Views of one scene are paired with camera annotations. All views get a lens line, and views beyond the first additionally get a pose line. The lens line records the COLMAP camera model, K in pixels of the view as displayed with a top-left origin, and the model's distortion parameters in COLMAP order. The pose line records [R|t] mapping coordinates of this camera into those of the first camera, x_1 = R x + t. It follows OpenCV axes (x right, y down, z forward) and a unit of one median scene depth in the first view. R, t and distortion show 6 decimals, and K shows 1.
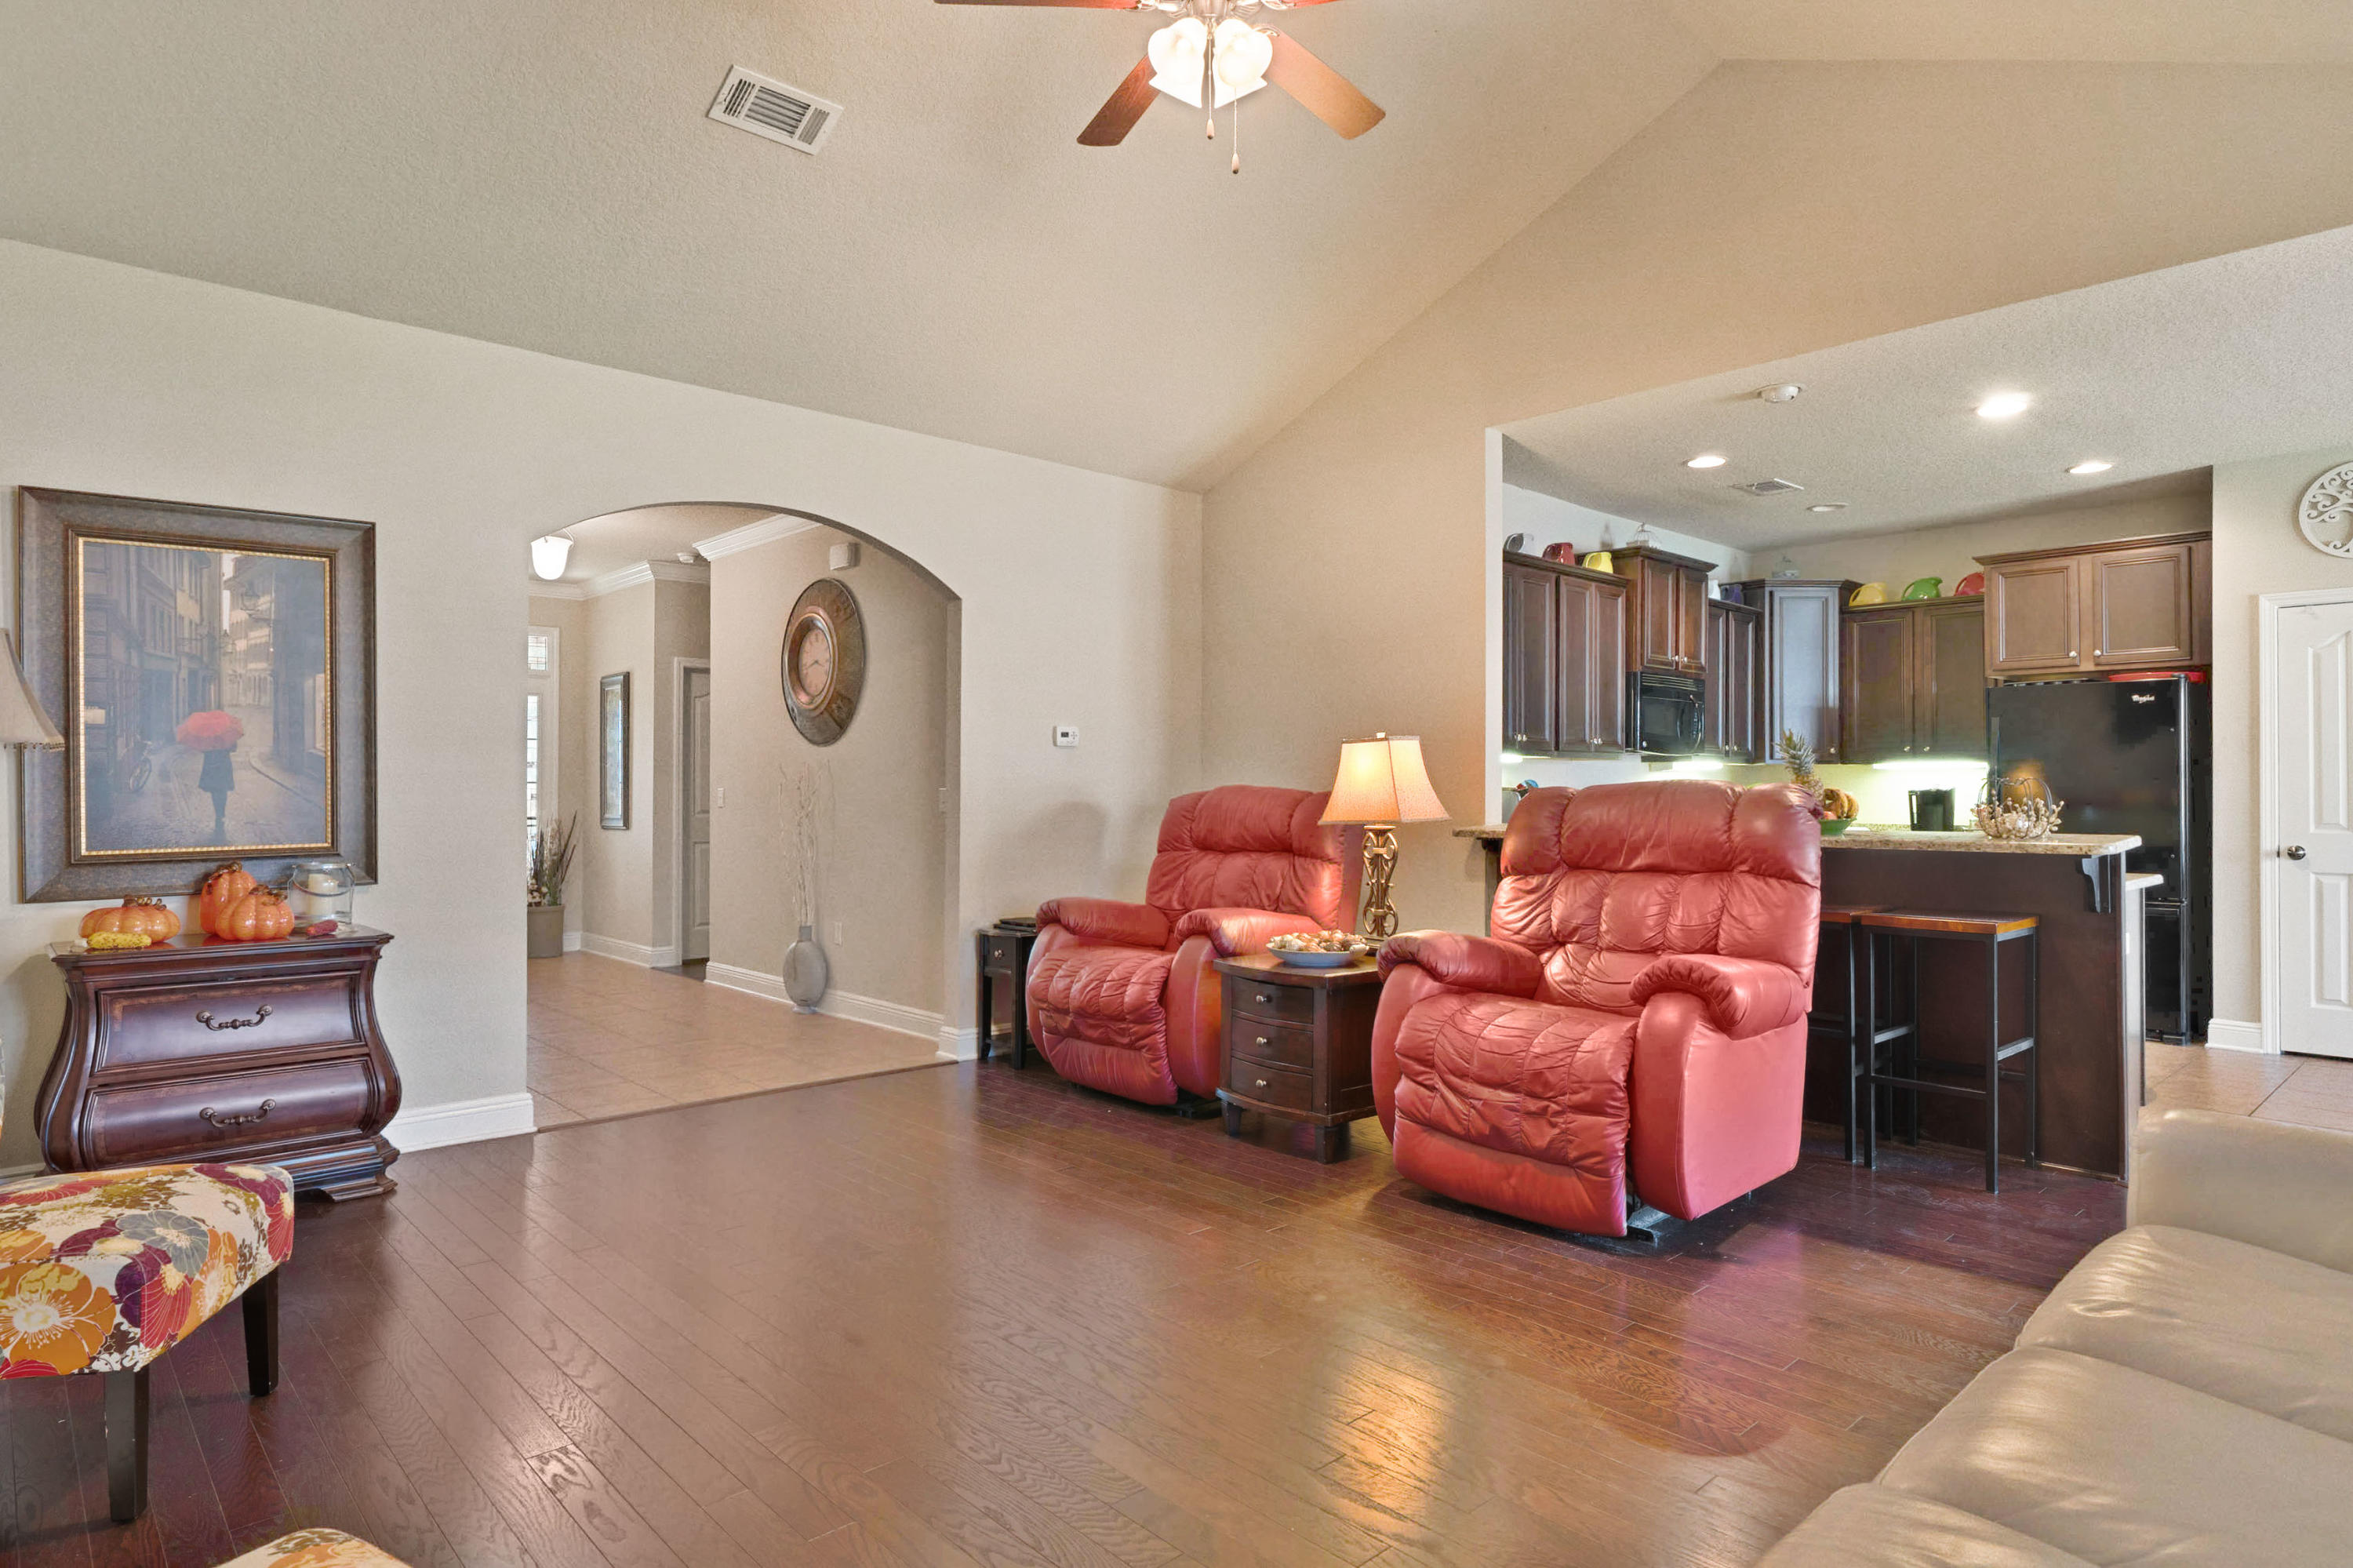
lens RADIAL K [[1322.9, 0, 1176.5], [0, 1322.9, 784.0], [0, 0, 1]] dist [0.001196, 0.000174]
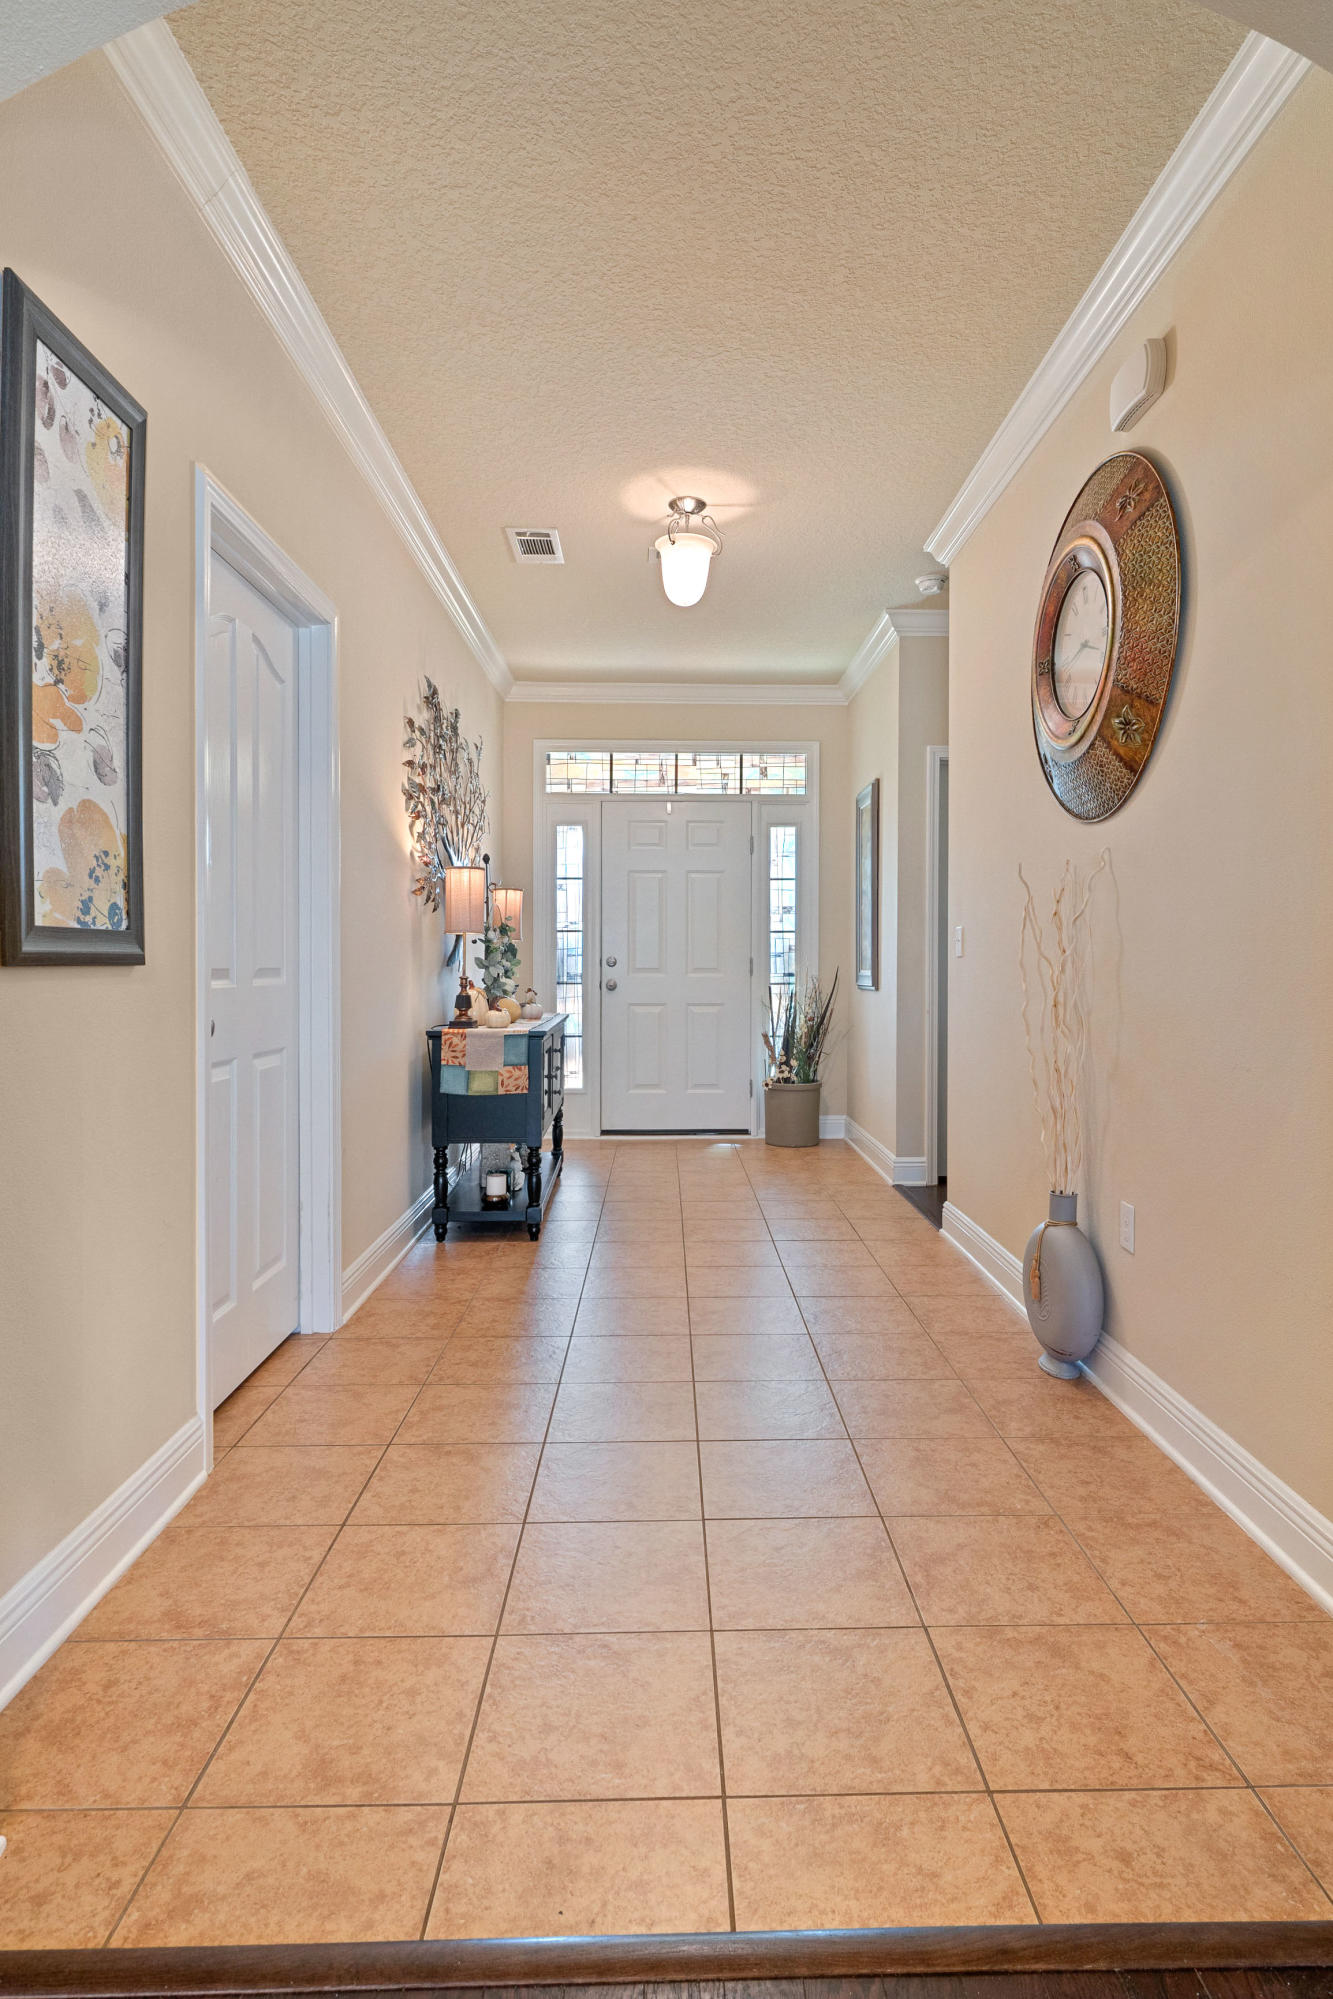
lens RADIAL K [[1064.9, 0, 673.3], [0, 1064.9, 961.8], [0, 0, 1]] dist [-0.000080, 0.000063]
pose [[0.740566, -0.000027, -0.671984, -0.147679], [0.003122, 0.999989, 0.003401, 0.023969], [0.671977, -0.004617, 0.740558, 0.732318]]
